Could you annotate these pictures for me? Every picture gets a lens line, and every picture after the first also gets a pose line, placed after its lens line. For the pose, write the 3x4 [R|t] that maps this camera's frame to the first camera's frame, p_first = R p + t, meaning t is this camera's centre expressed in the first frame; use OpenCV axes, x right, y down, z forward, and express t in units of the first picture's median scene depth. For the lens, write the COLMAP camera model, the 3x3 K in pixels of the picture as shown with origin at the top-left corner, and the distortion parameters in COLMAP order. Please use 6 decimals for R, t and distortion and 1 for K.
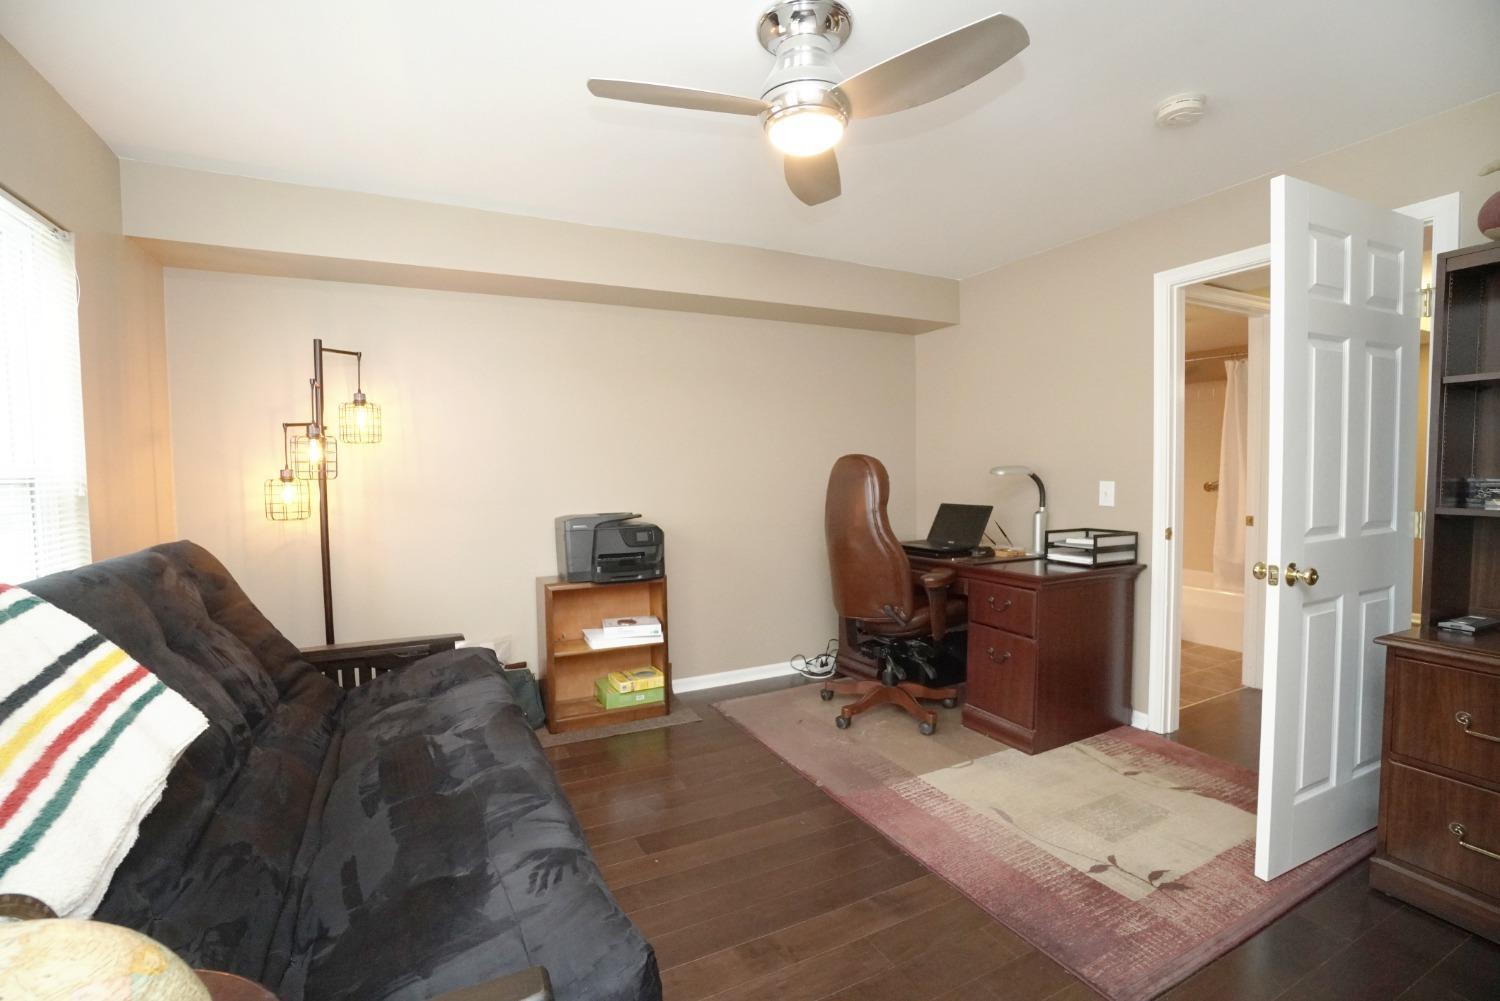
lens RADIAL K [[659.8, 0, 737.8], [0, 659.8, 502.4], [0, 0, 1]] dist [-0.066684, 0.024661]
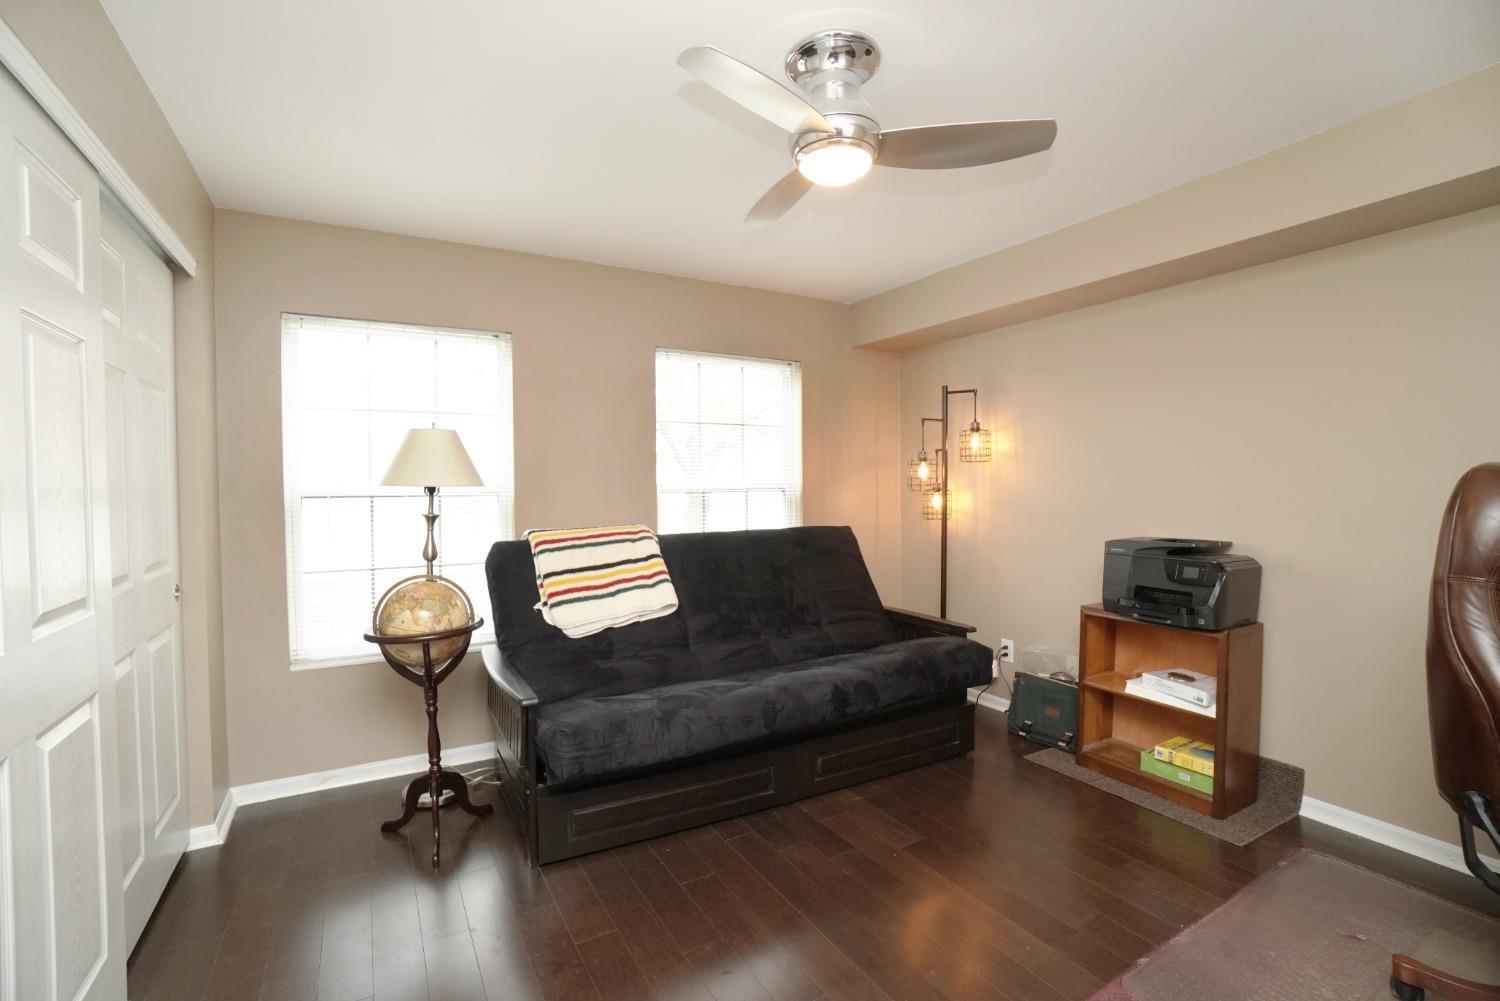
lens RADIAL K [[659.8, 0, 737.8], [0, 659.8, 502.4], [0, 0, 1]] dist [-0.066684, 0.024661]
pose [[0.085987, 0.039870, -0.995498, 0.583913], [-0.048271, 0.998192, 0.035809, -0.034812], [0.995126, 0.044975, 0.087756, 0.404366]]
